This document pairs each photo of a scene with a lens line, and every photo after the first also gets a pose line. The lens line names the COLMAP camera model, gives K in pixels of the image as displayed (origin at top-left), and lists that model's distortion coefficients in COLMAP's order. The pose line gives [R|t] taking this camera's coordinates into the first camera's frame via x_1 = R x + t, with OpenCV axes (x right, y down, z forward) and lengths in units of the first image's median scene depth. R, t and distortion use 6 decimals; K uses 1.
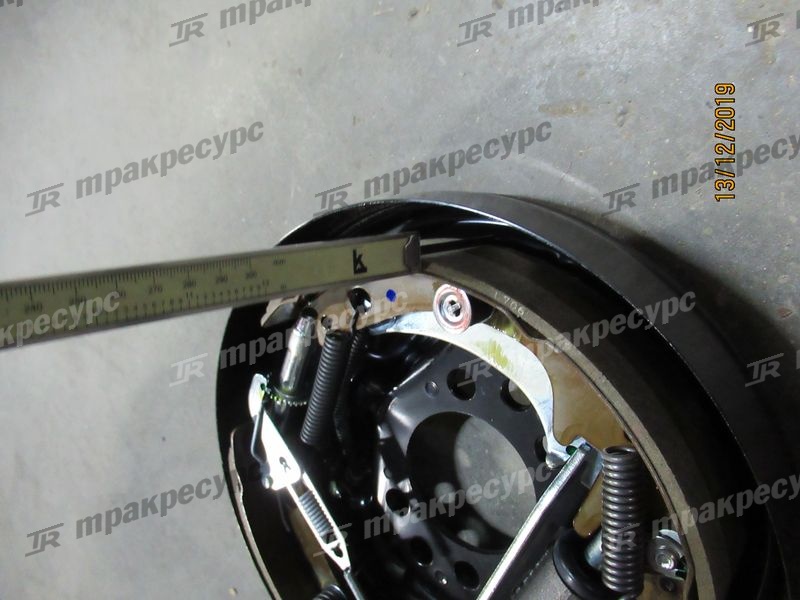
lens RADIAL K [[646.2, 0, 400.8], [0, 646.2, 299.2], [0, 0, 1]] dist [0.004471, -0.016536]
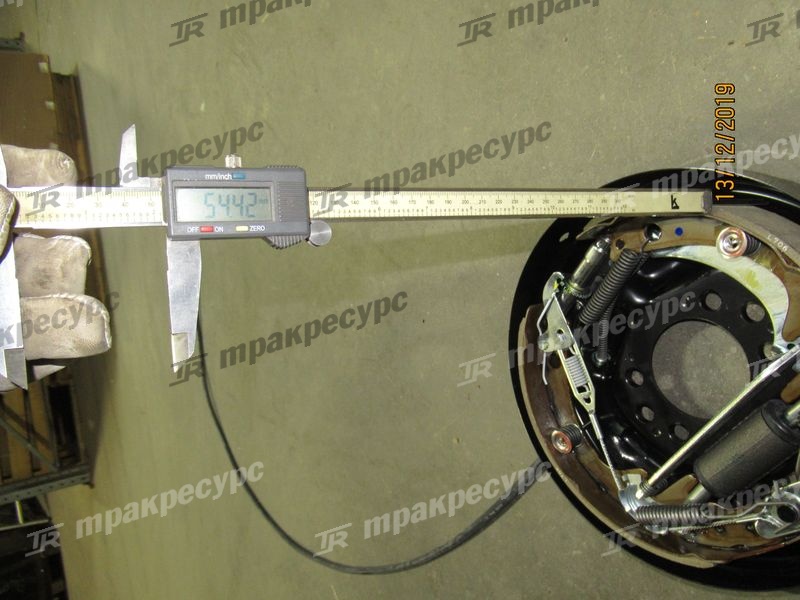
lens RADIAL K [[646.2, 0, 397.7], [0, 646.2, 300.5], [0, 0, 1]] dist [0.004471, -0.016536]
pose [[0.956311, 0.212307, -0.200987, -0.276708], [-0.202804, 0.976925, 0.066990, 0.167497], [0.210571, -0.023302, 0.977301, -0.558837]]
